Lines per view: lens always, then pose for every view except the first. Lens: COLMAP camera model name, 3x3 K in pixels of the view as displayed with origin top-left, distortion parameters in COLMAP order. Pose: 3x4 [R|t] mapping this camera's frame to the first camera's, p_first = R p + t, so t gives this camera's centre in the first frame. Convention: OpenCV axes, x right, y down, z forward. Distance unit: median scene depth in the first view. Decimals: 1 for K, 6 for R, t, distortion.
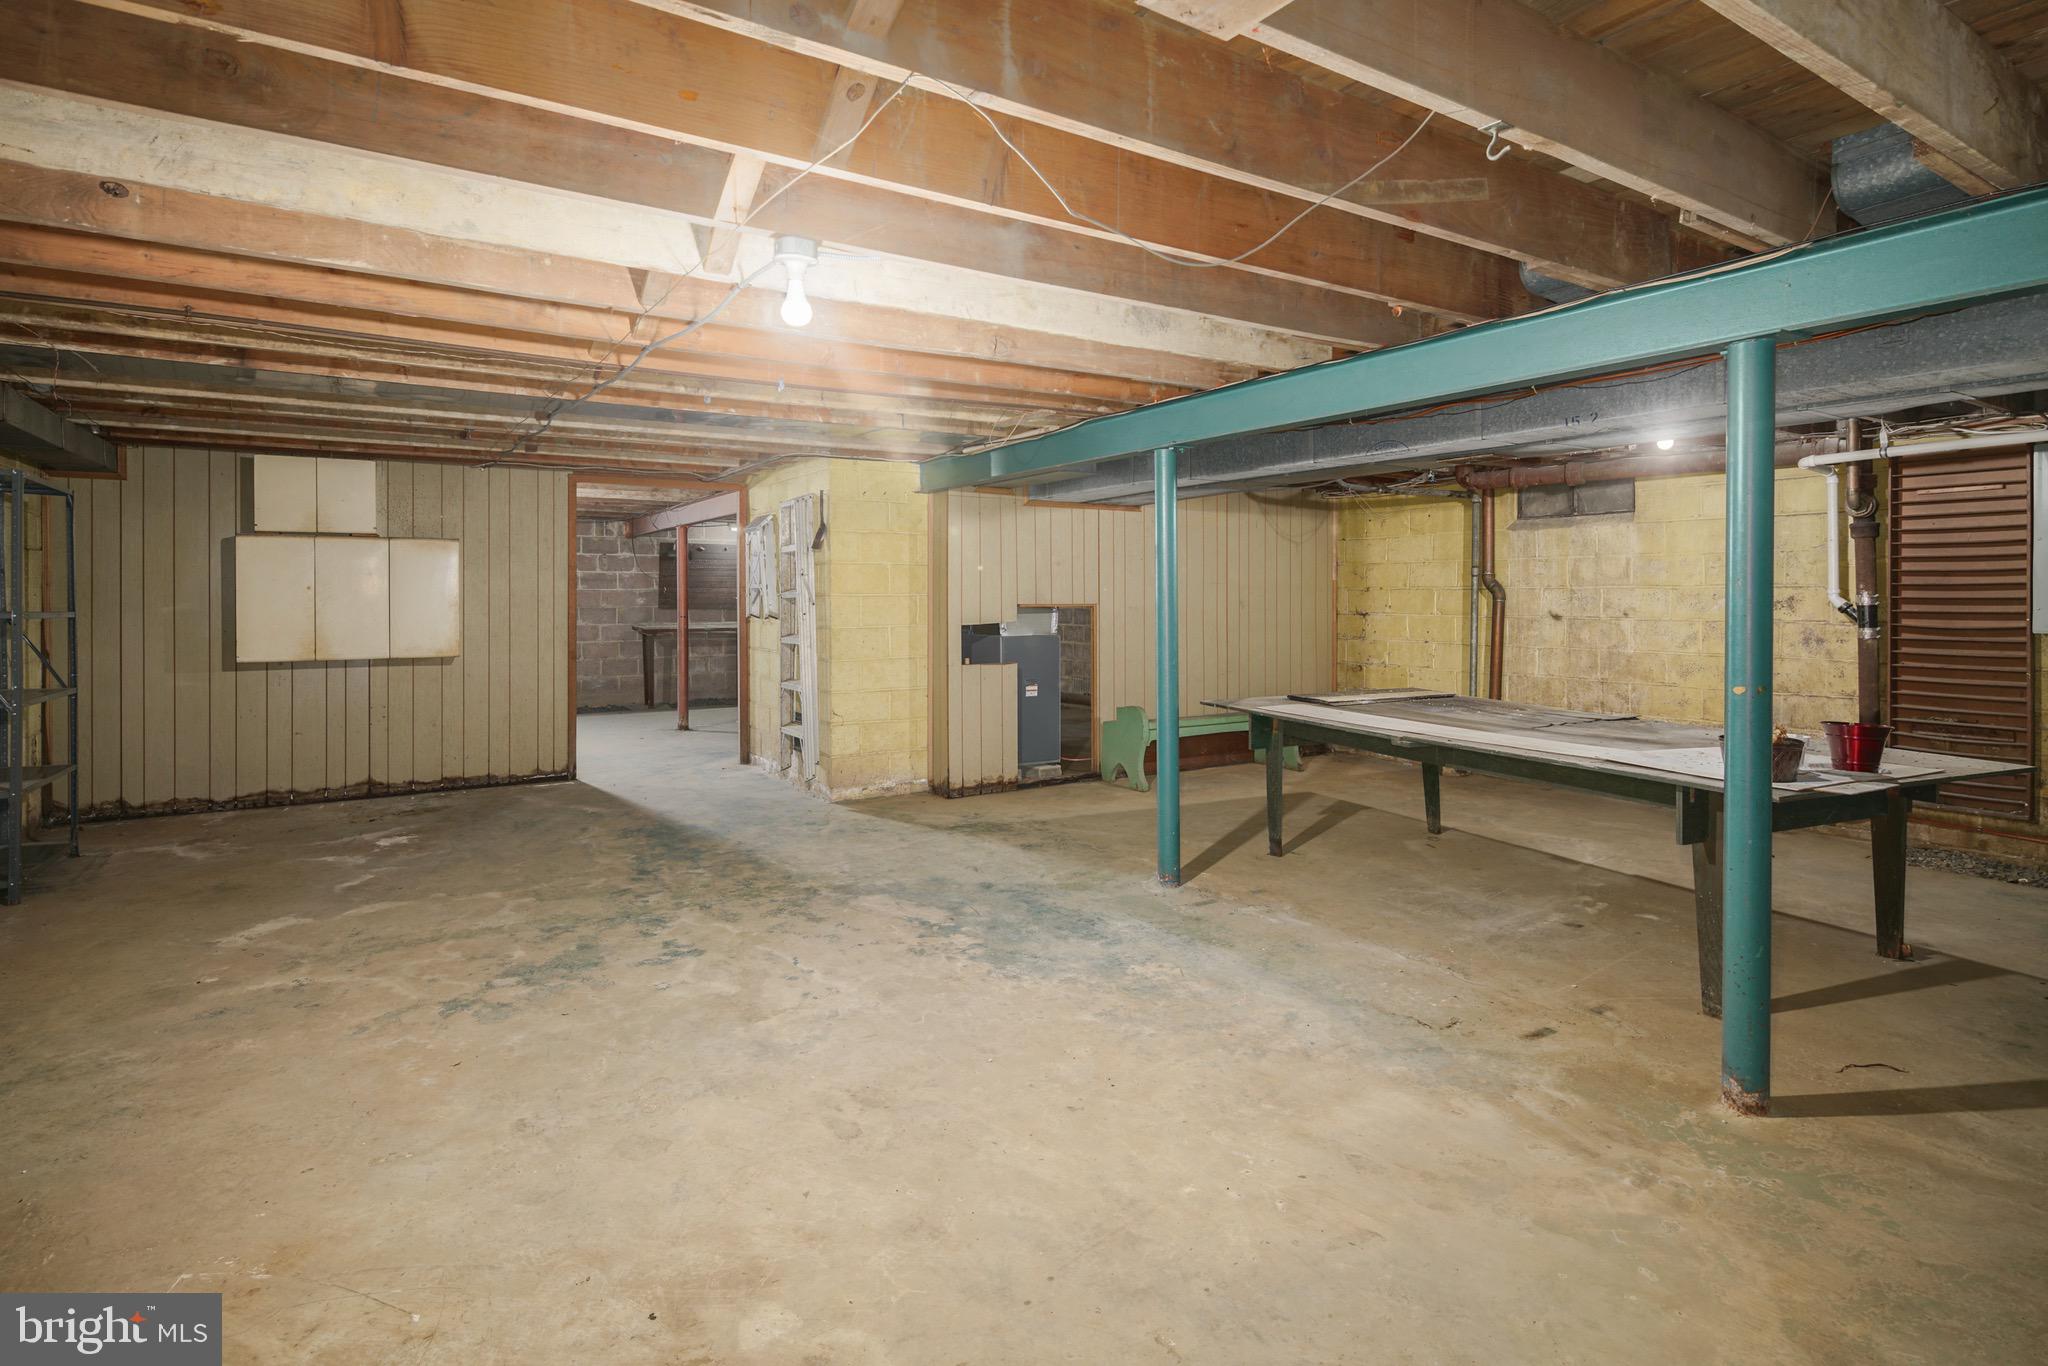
lens RADIAL K [[1010.6, 0, 1005.9], [0, 1010.6, 594.0], [0, 0, 1]] dist [0.012285, -0.005562]
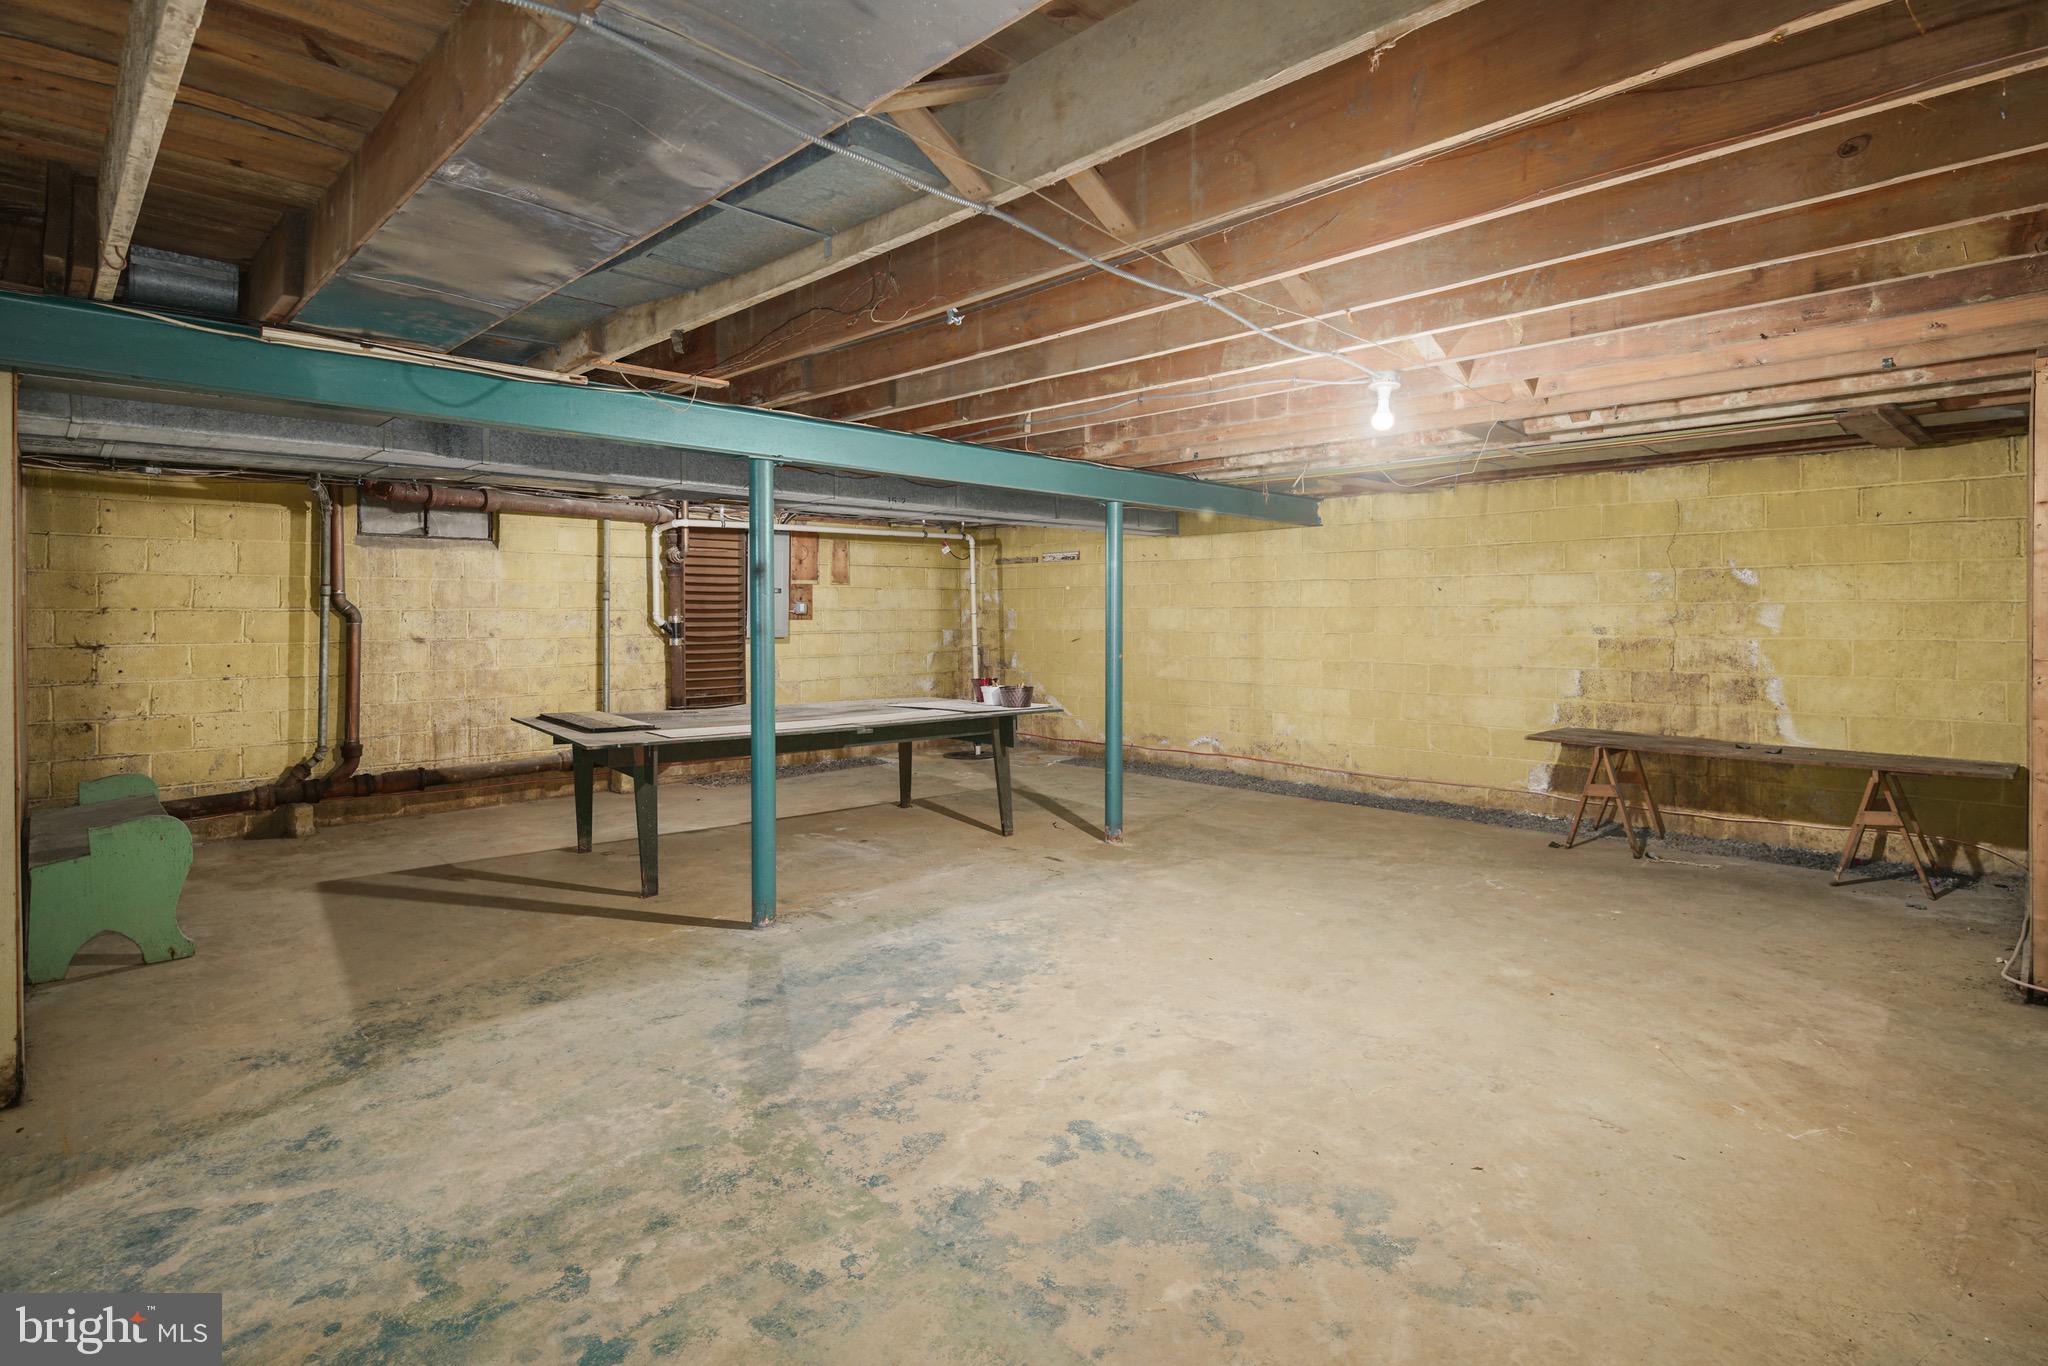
lens RADIAL K [[1010.6, 0, 1016.5], [0, 1010.6, 612.5], [0, 0, 1]] dist [0.012285, -0.005562]
pose [[-0.232007, 0.001150, 0.972713, -0.972176], [0.003212, 0.999995, -0.000416, -0.002540], [-0.972709, 0.003028, -0.232010, 1.194925]]
